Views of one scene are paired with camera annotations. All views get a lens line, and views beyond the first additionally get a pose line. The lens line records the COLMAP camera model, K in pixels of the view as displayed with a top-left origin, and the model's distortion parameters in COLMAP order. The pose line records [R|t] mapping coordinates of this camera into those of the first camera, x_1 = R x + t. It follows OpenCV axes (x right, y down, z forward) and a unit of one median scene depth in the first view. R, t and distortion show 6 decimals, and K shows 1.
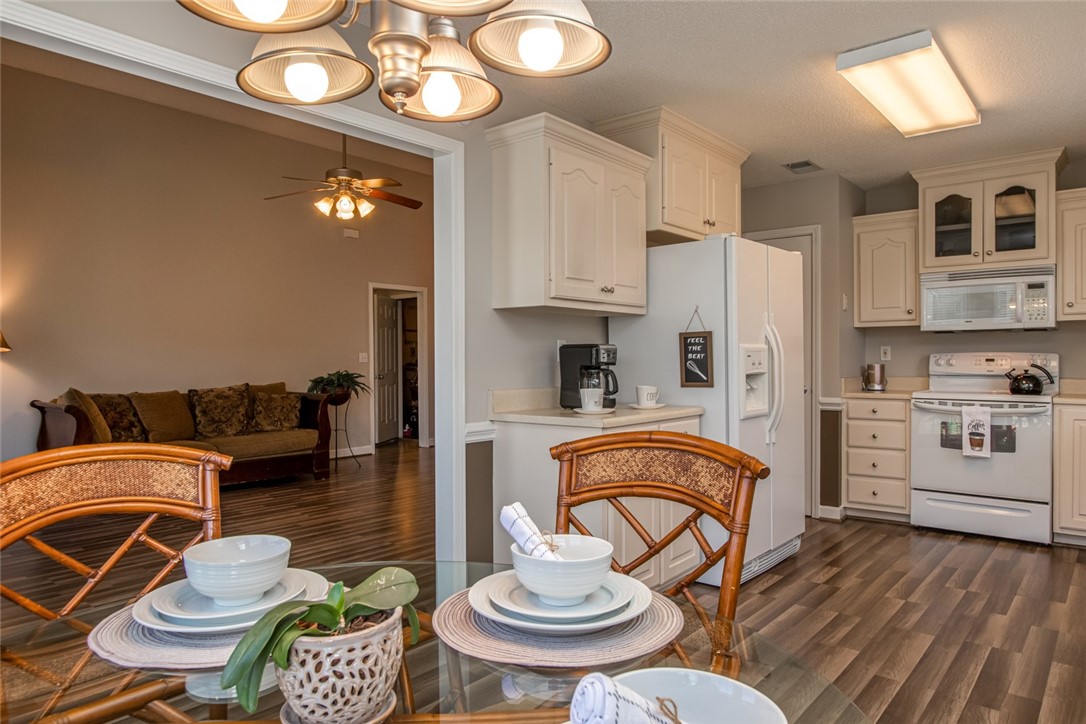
lens RADIAL K [[698.3, 0, 536.0], [0, 698.3, 363.7], [0, 0, 1]] dist [-0.008887, 0.011384]
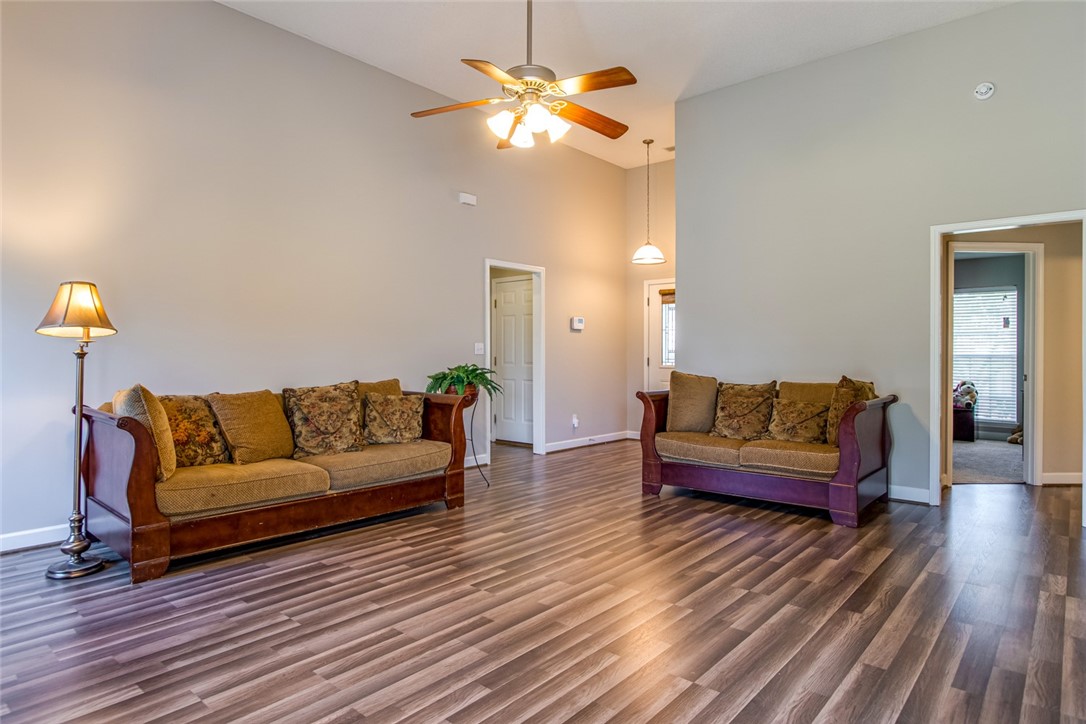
lens RADIAL K [[618.2, 0, 538.5], [0, 618.2, 352.7], [0, 0, 1]] dist [-0.019339, 0.003960]
pose [[0.999882, 0.008487, -0.012840, -0.308711], [-0.008554, 0.999950, -0.005187, -0.001259], [0.012795, 0.005296, 0.999904, 0.484711]]
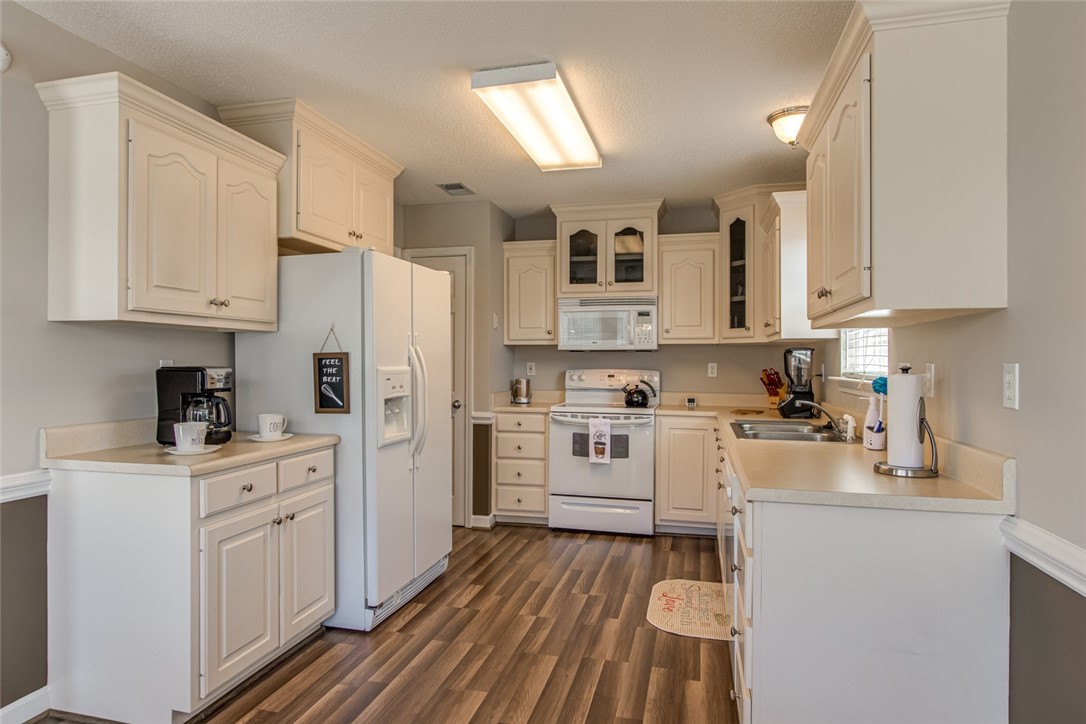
lens RADIAL K [[636.2, 0, 529.0], [0, 636.2, 365.1], [0, 0, 1]] dist [-0.014104, 0.003211]
pose [[0.905439, 0.003700, 0.424460, 0.086064], [-0.003047, 0.999993, -0.002216, -0.022002], [-0.424465, 0.000714, 0.905444, 0.110441]]
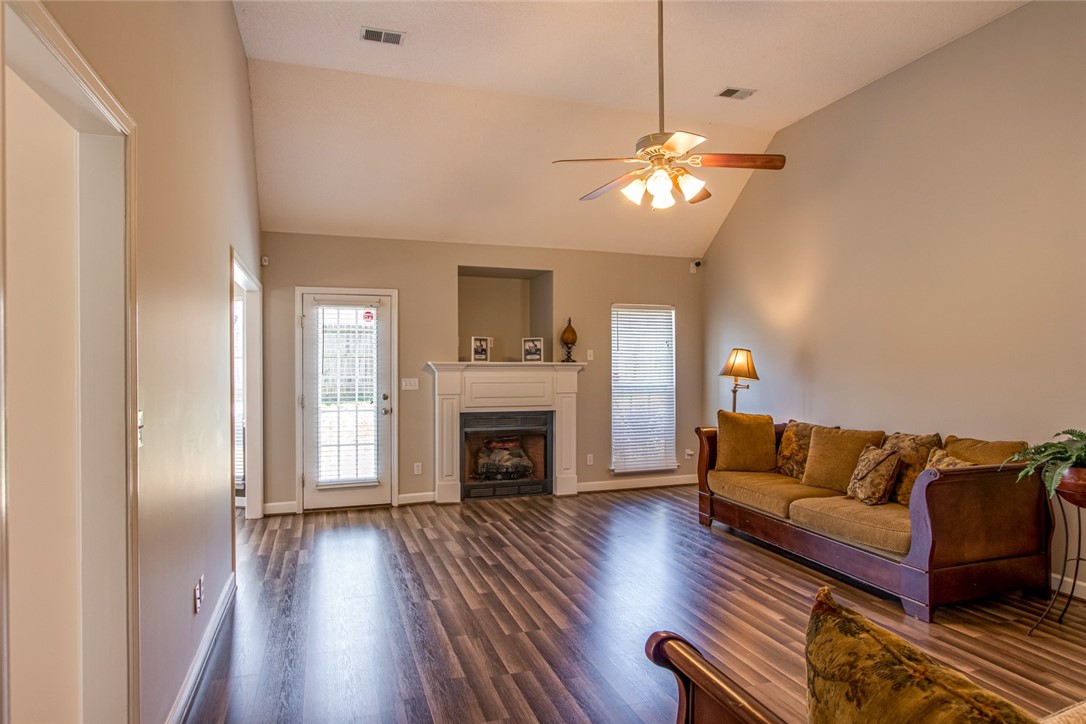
lens RADIAL K [[636.2, 0, 535.5], [0, 636.2, 361.5], [0, 0, 1]] dist [-0.014104, 0.003211]
pose [[-0.517612, 0.003213, -0.855609, 0.427494], [-0.001576, 0.999988, 0.004709, -0.062284], [0.855614, 0.003785, -0.517601, 1.485858]]
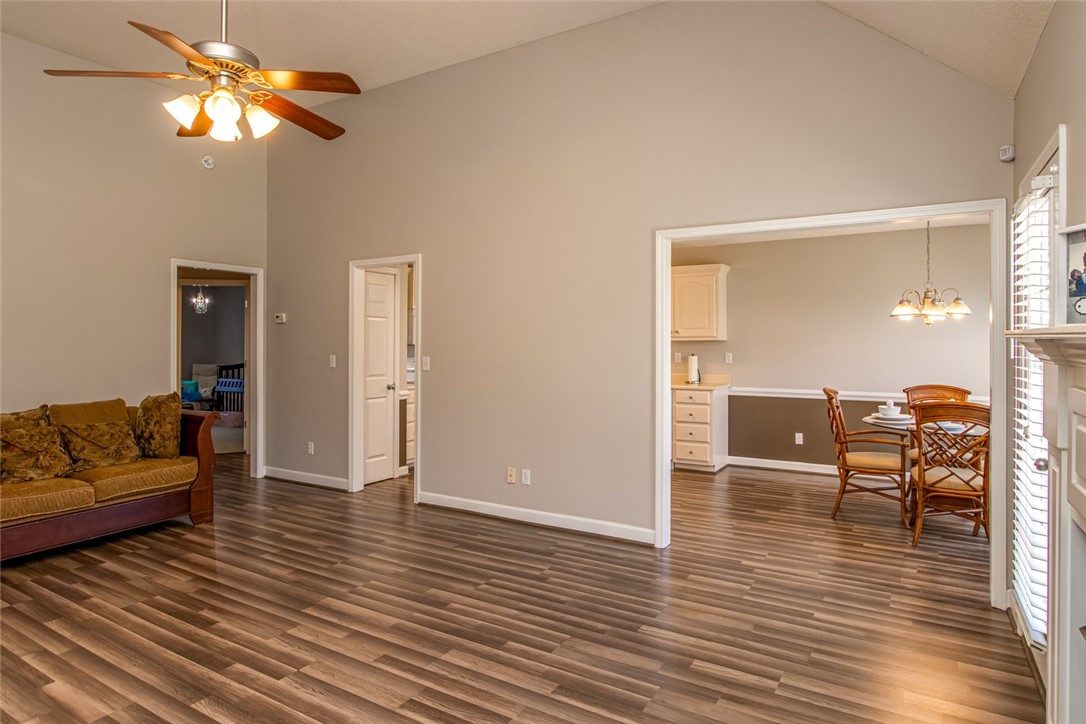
lens RADIAL K [[618.2, 0, 526.0], [0, 618.2, 349.5], [0, 0, 1]] dist [-0.019339, 0.003960]
pose [[-0.134272, -0.007655, 0.990915, -0.952666], [0.006695, 0.999940, 0.008632, -0.049269], [-0.990922, 0.007793, -0.134213, 1.001547]]
